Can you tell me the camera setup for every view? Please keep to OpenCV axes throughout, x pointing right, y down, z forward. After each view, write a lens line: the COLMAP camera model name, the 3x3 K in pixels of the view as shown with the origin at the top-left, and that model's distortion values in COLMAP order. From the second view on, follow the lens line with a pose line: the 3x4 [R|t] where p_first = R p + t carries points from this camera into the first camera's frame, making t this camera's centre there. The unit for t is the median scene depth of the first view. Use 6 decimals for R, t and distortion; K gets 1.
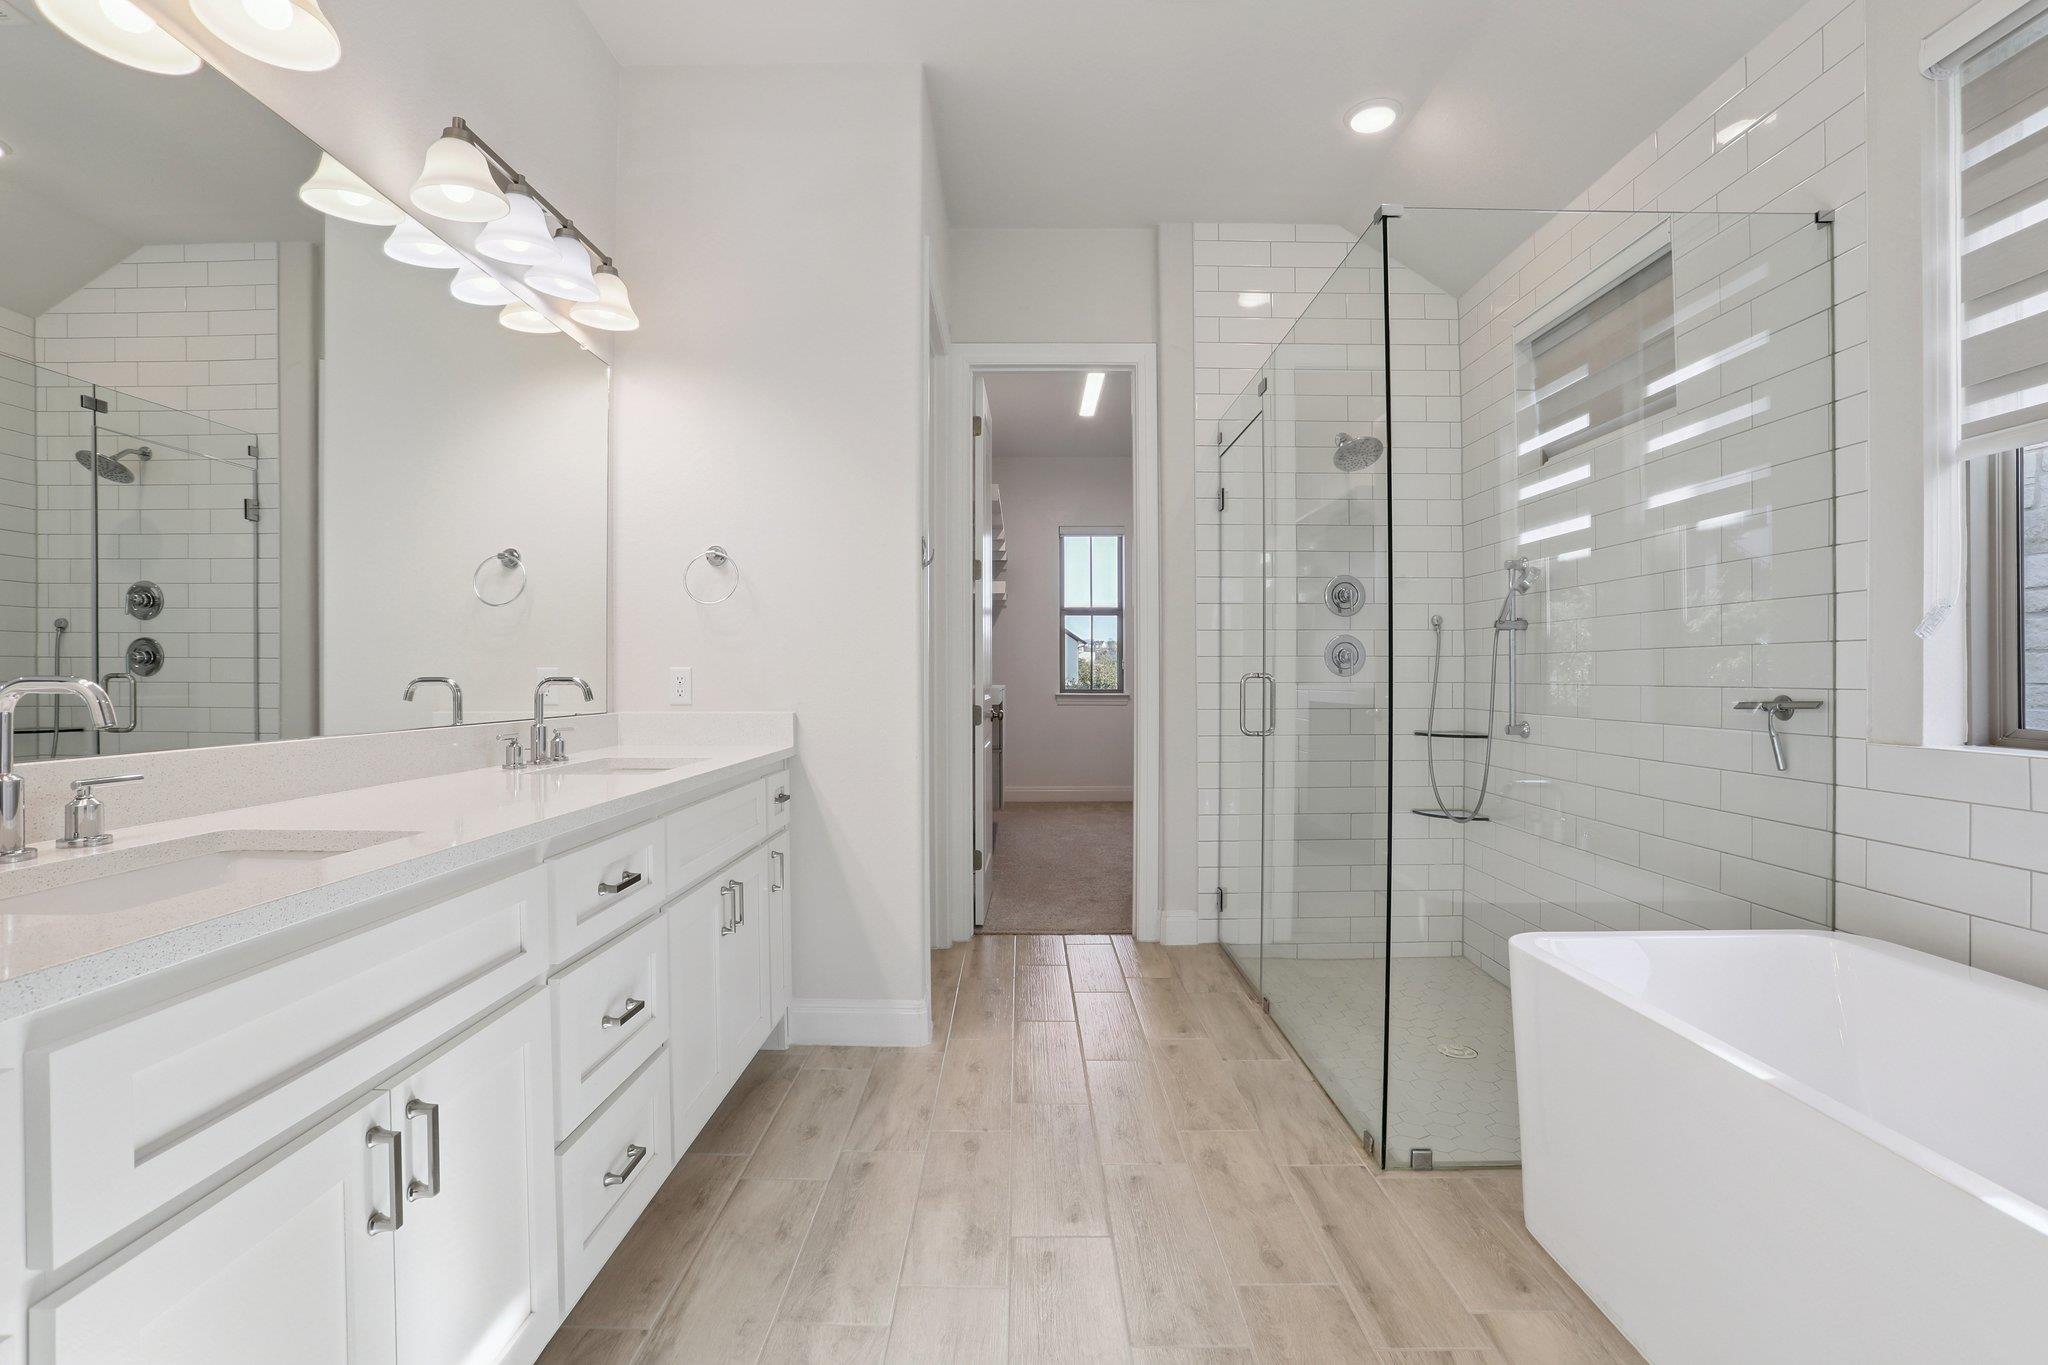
lens RADIAL K [[936.5, 0, 1011.8], [0, 936.5, 679.1], [0, 0, 1]] dist [-0.077008, 0.031844]
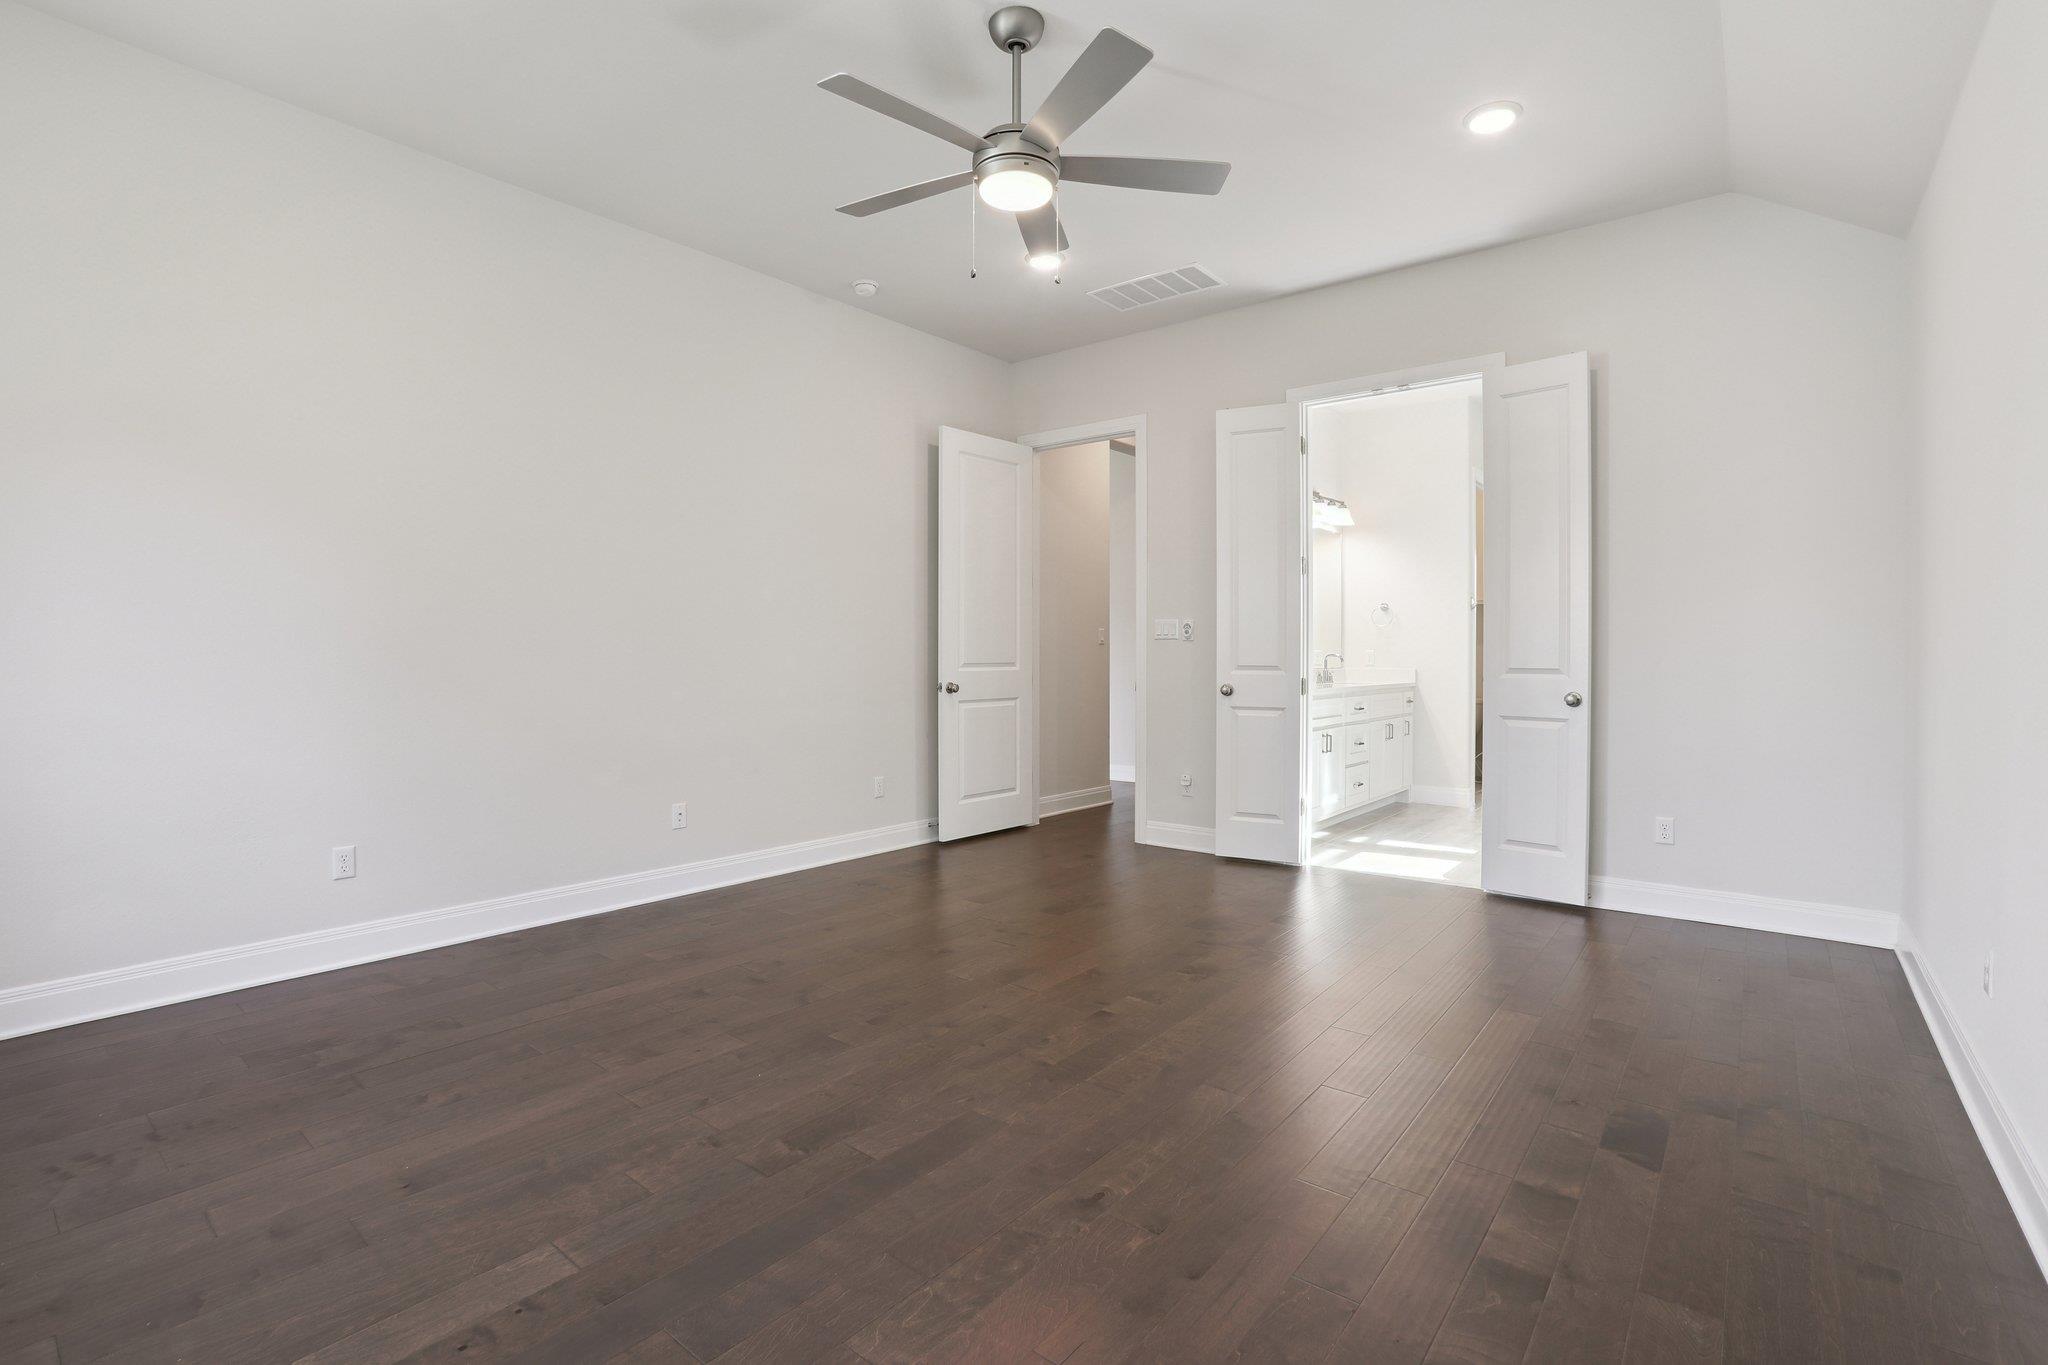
lens RADIAL K [[936.5, 0, 1011.8], [0, 936.5, 679.1], [0, 0, 1]] dist [-0.077008, 0.031844]
pose [[0.779736, 0.014797, -0.625934, 0.513965], [-0.001763, 0.999769, 0.021438, 0.015615], [0.626106, -0.015613, 0.779581, -1.748357]]
